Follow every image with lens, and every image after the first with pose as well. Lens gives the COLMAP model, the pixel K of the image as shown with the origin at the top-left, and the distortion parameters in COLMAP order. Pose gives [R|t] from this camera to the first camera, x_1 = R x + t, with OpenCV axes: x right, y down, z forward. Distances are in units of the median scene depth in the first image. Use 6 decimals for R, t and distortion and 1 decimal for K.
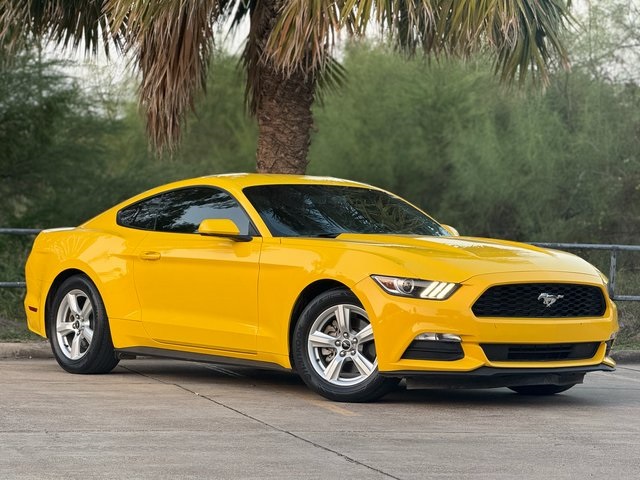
lens RADIAL K [[2234.4, 0, 322.0], [0, 2234.4, 238.6], [0, 0, 1]] dist [0.250374, 0.000000]
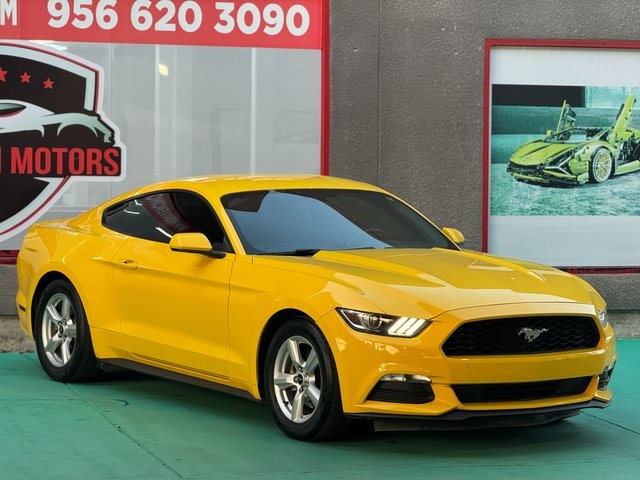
lens RADIAL K [[2234.4, 0, 317.4], [0, 2234.4, 243.8], [0, 0, 1]] dist [0.250374, 0.000000]
pose [[0.996765, 0.004025, -0.080276, 0.086820], [0.001122, 0.997951, 0.063974, -0.068233], [0.080369, -0.063857, 0.994718, 0.079746]]
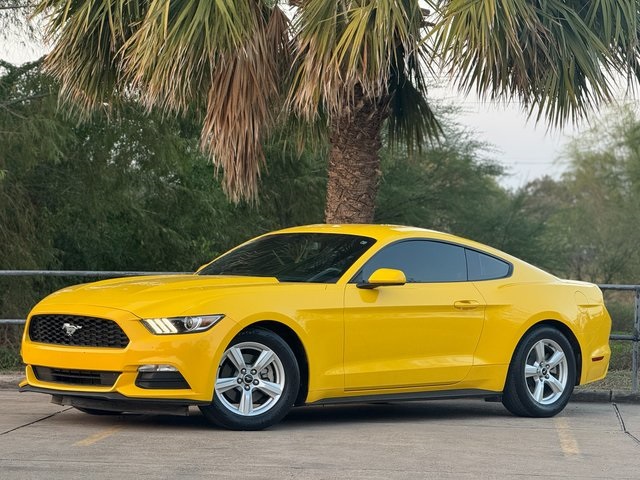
lens RADIAL K [[2234.4, 0, 323.8], [0, 2234.4, 241.5], [0, 0, 1]] dist [0.250374, 0.000000]
pose [[0.088499, -0.025690, -0.995745, 1.217301], [-0.020371, 0.999412, -0.027596, 0.011563], [0.995868, 0.022726, 0.087923, 1.018855]]
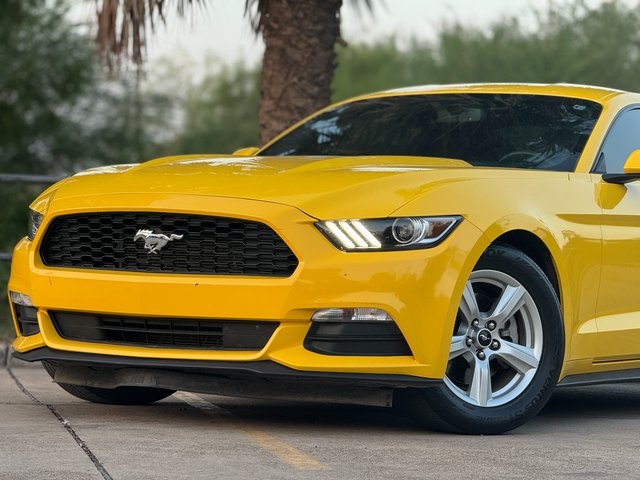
lens RADIAL K [[2234.4, 0, 320.1], [0, 2234.4, 237.2], [0, 0, 1]] dist [0.250374, 0.000000]
pose [[0.337087, -0.018165, -0.941298, 0.658217], [-0.030286, 0.999087, -0.030126, 0.042087], [0.940986, 0.038664, 0.336229, 0.838817]]
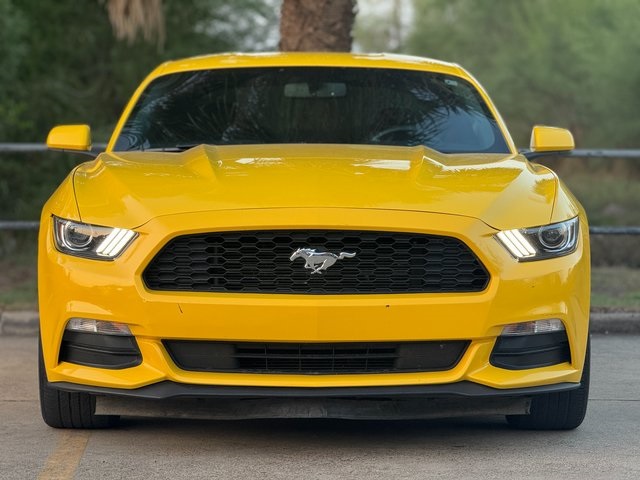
lens RADIAL K [[2234.4, 0, 318.3], [0, 2234.4, 236.2], [0, 0, 1]] dist [0.250374, 0.000000]
pose [[0.791708, 0.006630, -0.610864, 0.425383], [0.012934, 0.999535, 0.027611, 0.006564], [0.610763, -0.029761, 0.791254, 0.572164]]
